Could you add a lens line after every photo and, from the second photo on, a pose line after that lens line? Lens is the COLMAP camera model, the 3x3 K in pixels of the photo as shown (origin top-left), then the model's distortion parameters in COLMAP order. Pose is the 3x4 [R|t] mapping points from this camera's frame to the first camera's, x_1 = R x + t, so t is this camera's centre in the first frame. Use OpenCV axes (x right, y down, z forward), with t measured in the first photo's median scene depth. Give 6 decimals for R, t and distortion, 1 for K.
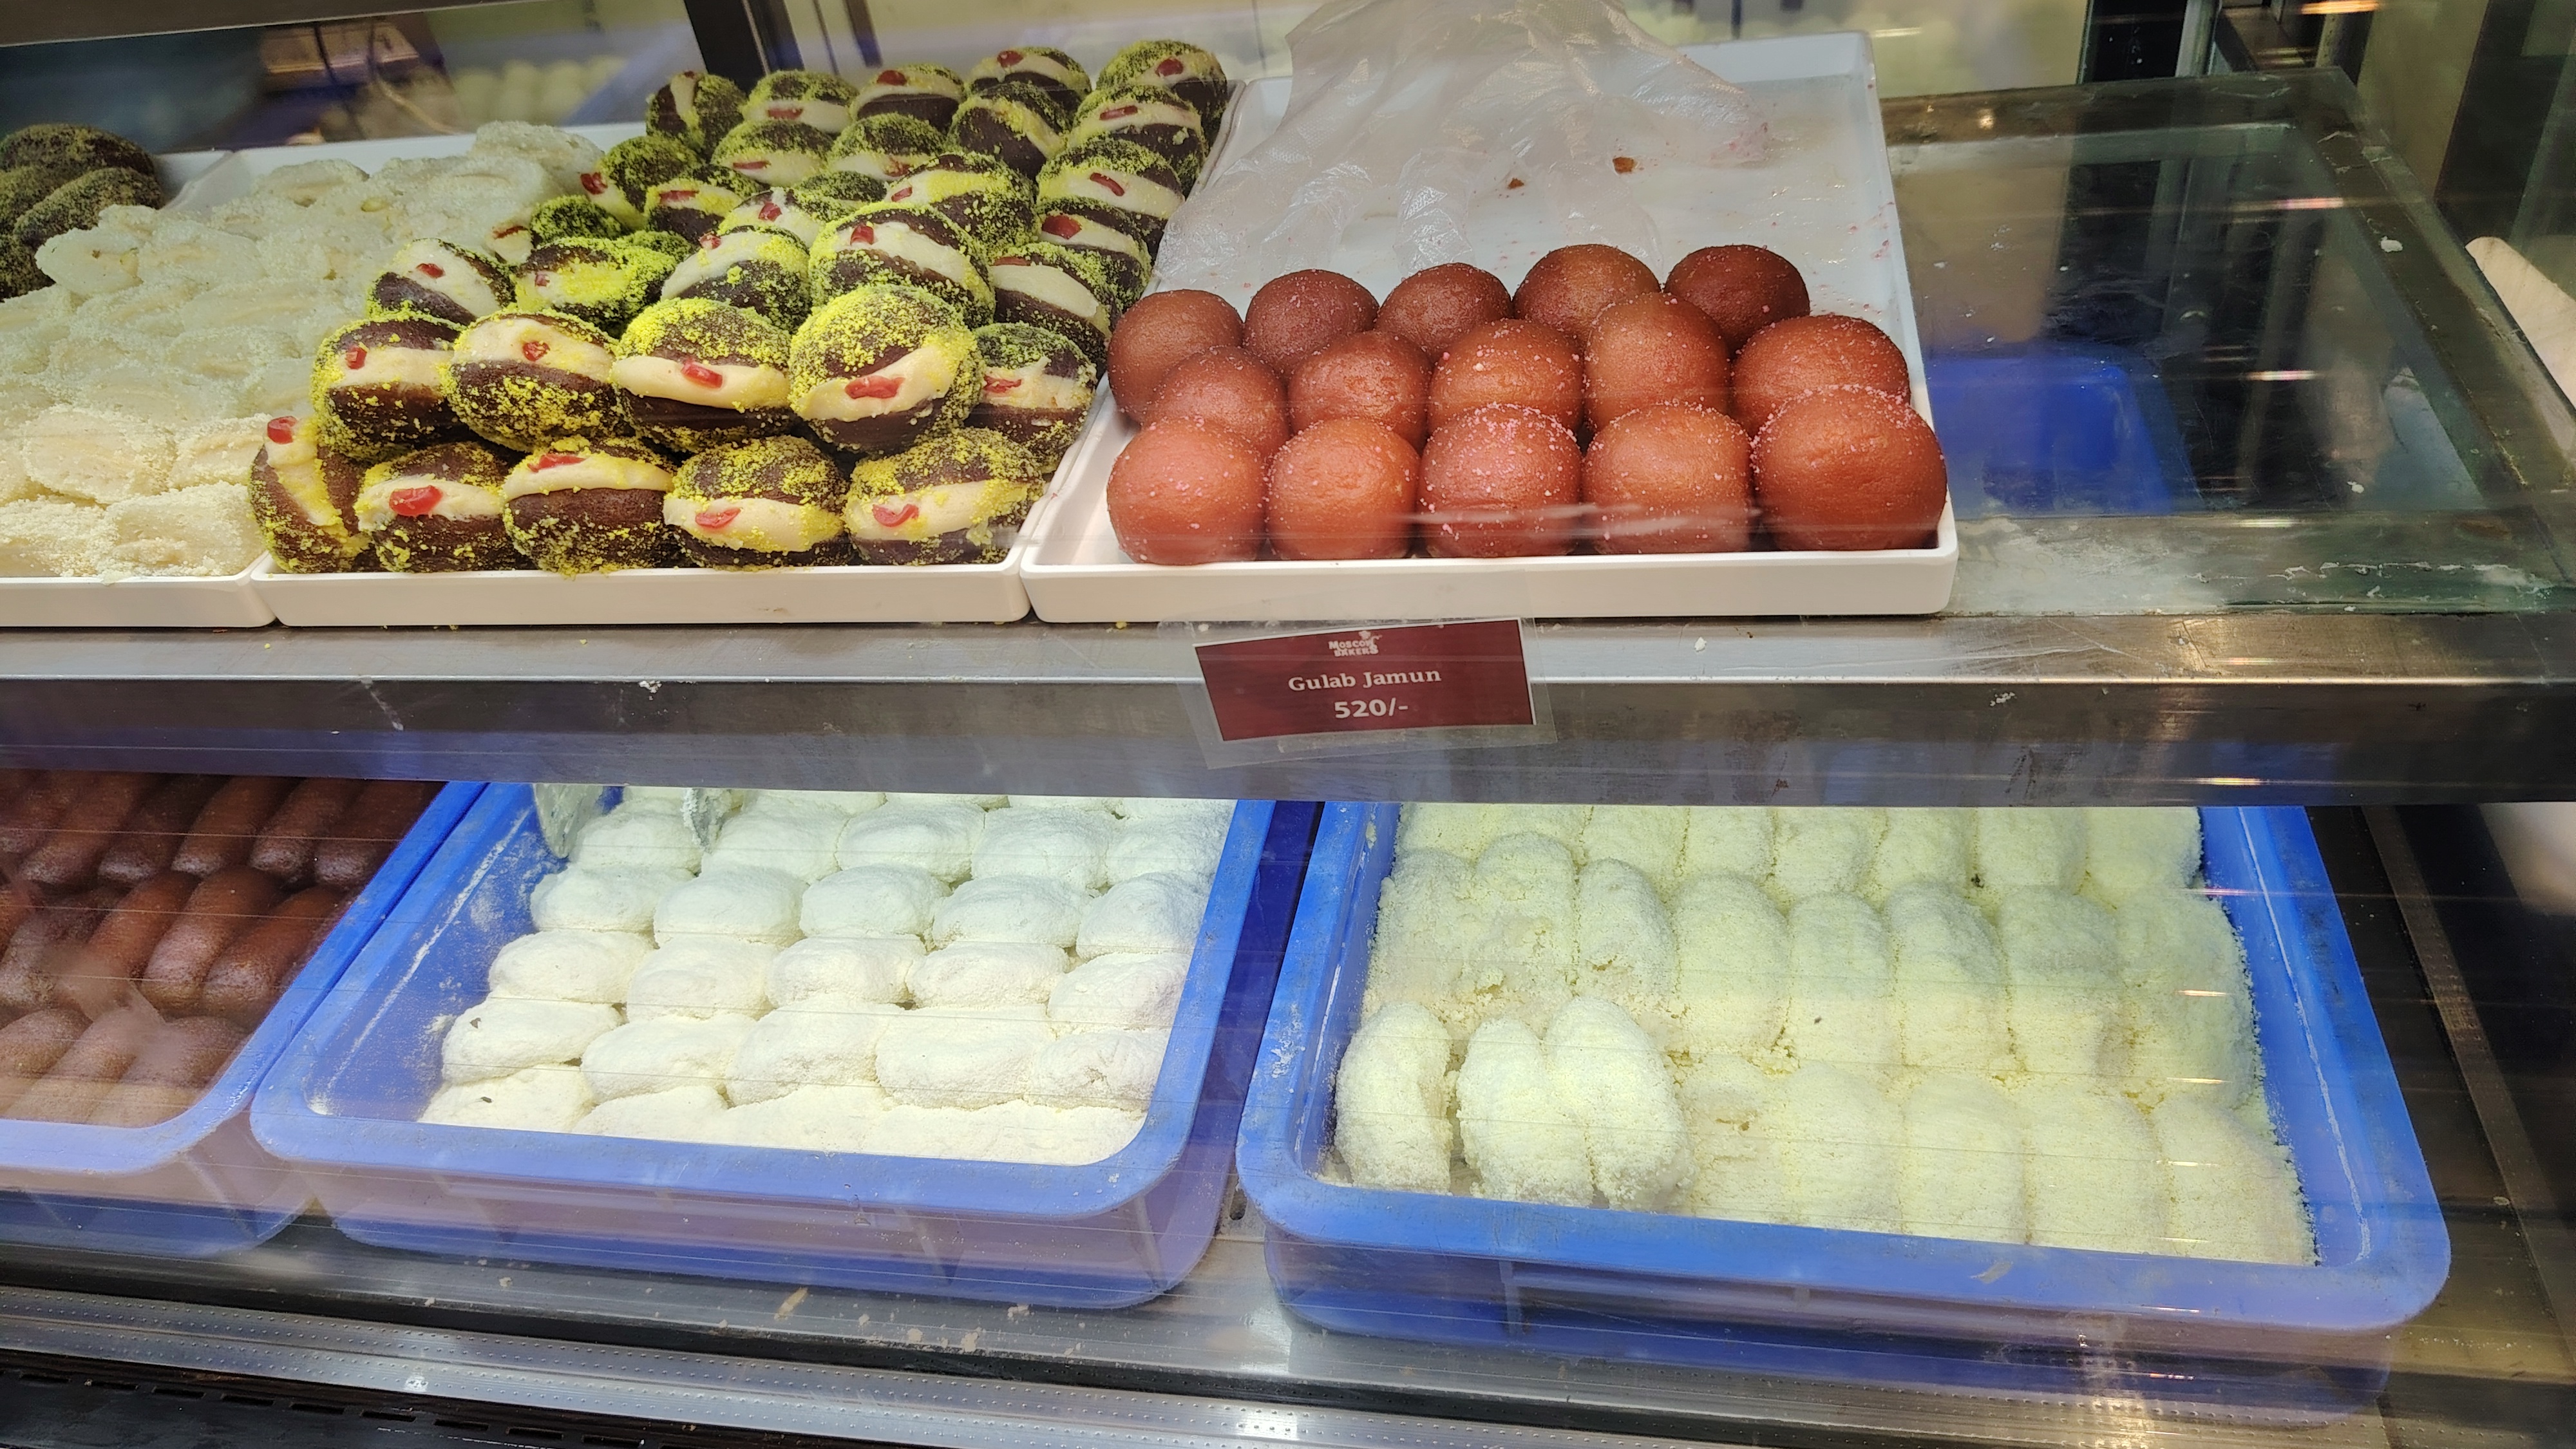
lens RADIAL K [[1942.7, 0, 1288.0], [0, 1942.7, 724.5], [0, 0, 1]] dist [0.095123, -0.167877]
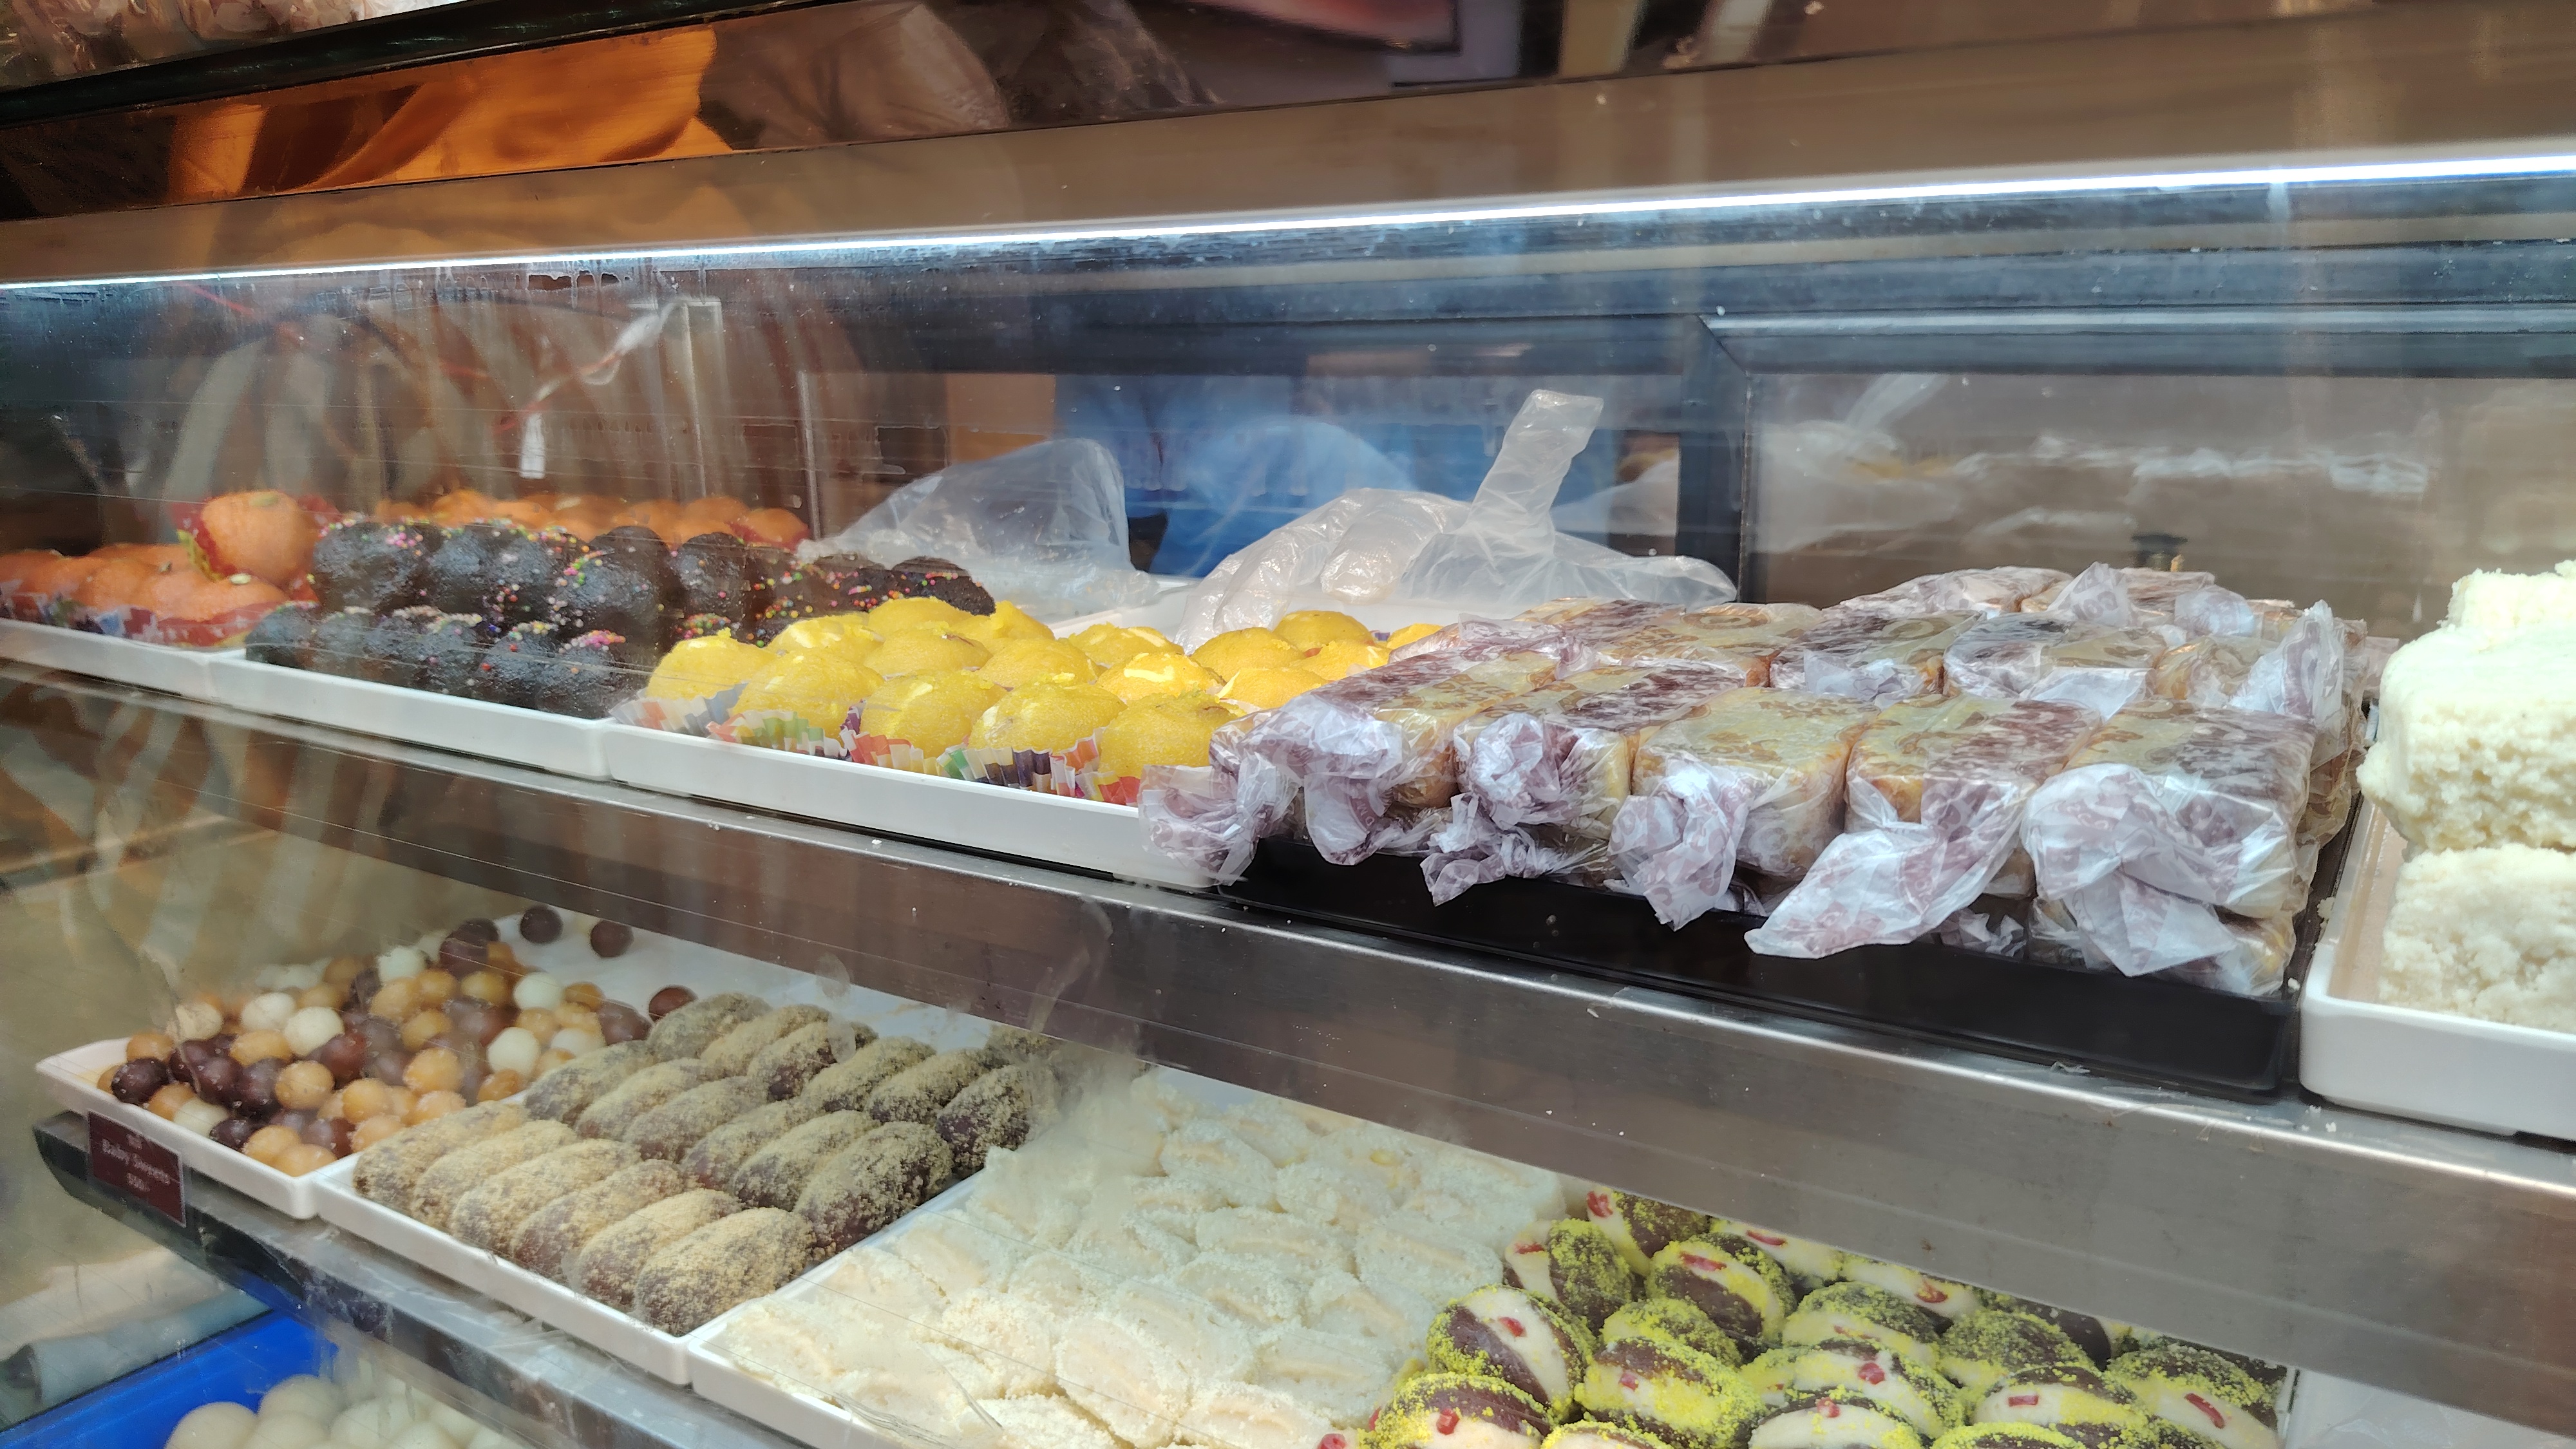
lens RADIAL K [[1942.7, 0, 1288.0], [0, 1942.7, 724.5], [0, 0, 1]] dist [0.095123, -0.167877]
pose [[0.907909, 0.195026, -0.371035, -0.211730], [-0.333980, 0.871467, -0.359170, -0.094088], [0.253297, 0.450012, 0.856347, -0.005544]]
